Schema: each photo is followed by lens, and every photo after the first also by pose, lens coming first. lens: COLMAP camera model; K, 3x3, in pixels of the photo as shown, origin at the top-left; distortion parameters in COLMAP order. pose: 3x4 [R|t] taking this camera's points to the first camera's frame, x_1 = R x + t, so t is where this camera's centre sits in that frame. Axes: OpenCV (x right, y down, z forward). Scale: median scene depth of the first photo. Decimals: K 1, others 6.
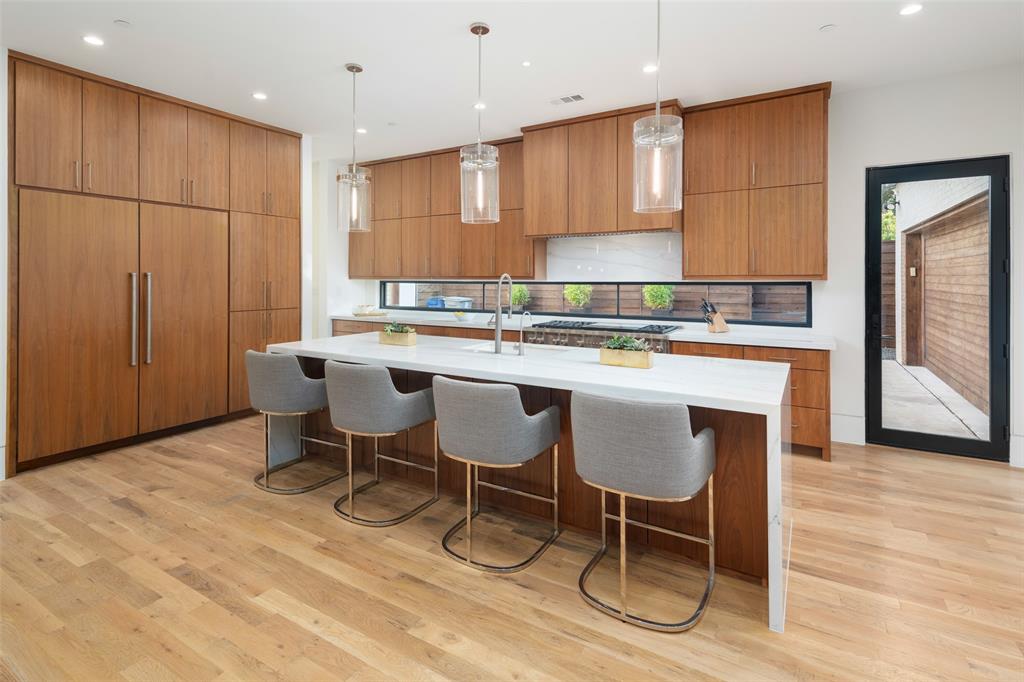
lens RADIAL K [[498.4, 0, 505.7], [0, 498.4, 283.1], [0, 0, 1]] dist [0.014089, 0.000125]
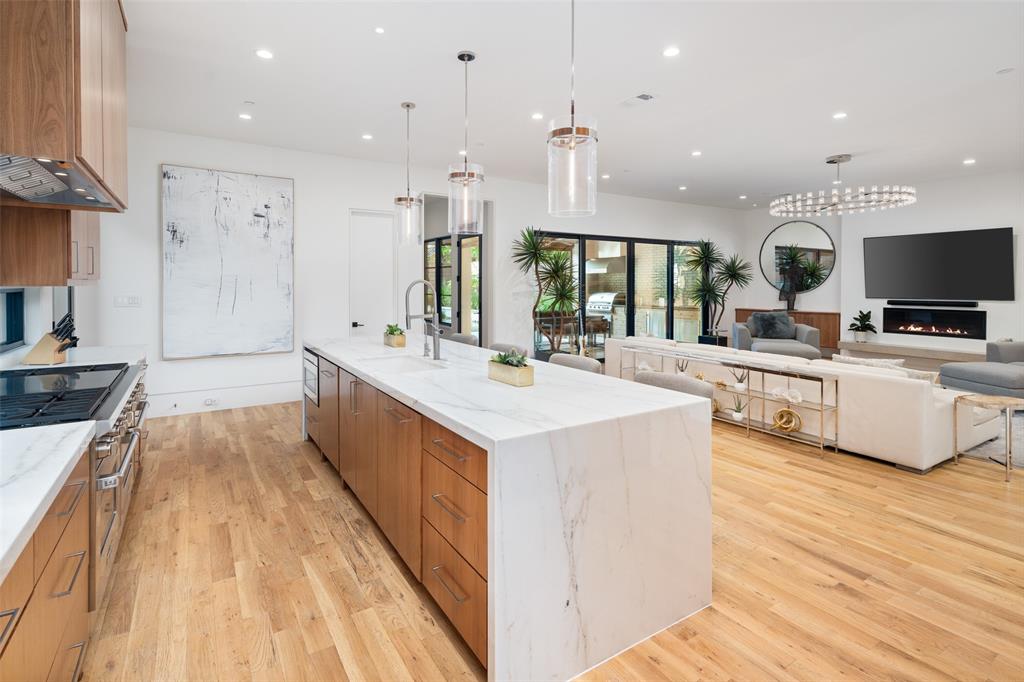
lens RADIAL K [[498.4, 0, 505.7], [0, 498.4, 283.1], [0, 0, 1]] dist [0.014089, 0.000125]
pose [[-0.894510, 0.000708, 0.447048, -0.449967], [0.002978, 0.999986, 0.004376, -0.011299], [-0.447038, 0.005246, -0.894499, 1.381123]]
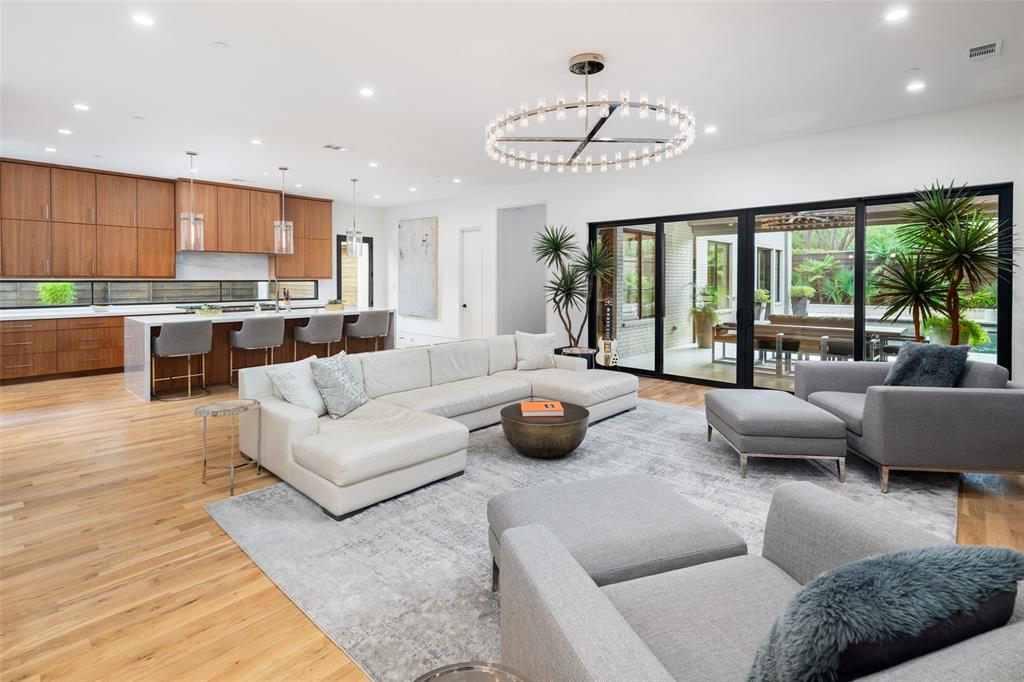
lens RADIAL K [[498.4, 0, 505.7], [0, 498.4, 283.1], [0, 0, 1]] dist [0.014089, 0.000125]
pose [[0.207285, -0.007210, 0.978254, -1.478963], [0.005015, 0.999968, 0.006307, 0.001589], [-0.978268, 0.003599, 0.207314, -0.324280]]
